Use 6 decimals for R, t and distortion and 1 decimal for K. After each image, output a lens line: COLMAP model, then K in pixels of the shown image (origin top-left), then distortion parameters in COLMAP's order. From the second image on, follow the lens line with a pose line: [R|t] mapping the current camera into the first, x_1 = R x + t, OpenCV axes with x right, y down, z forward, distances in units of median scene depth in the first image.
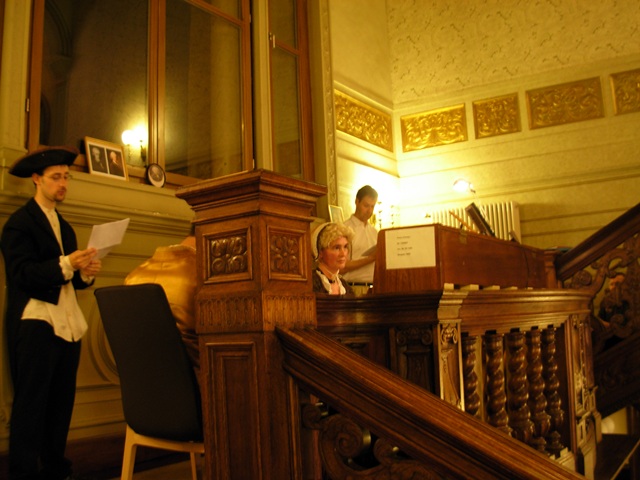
lens RADIAL K [[683.1, 0, 321.2], [0, 683.1, 254.5], [0, 0, 1]] dist [-0.246505, 0.179292]
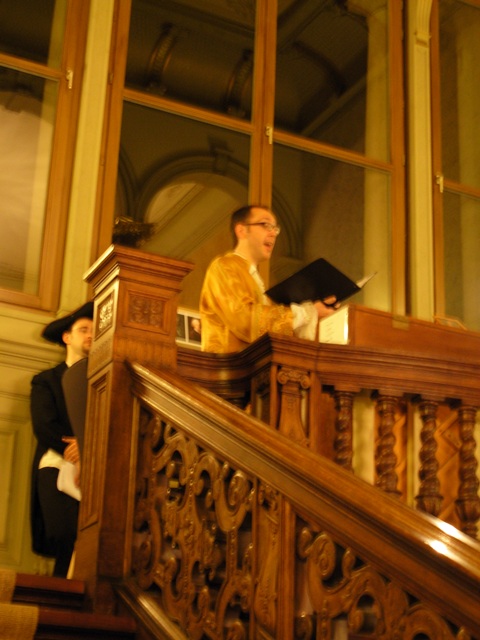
lens RADIAL K [[1330.5, 0, 240.0], [0, 1330.5, 320.0], [0, 0, 1]] dist [-0.033545, -0.221930]
pose [[0.860278, -0.111261, -0.497537, 0.842356], [-0.024553, 0.965723, -0.258412, 0.412258], [0.509234, 0.234522, 0.828058, -0.618622]]
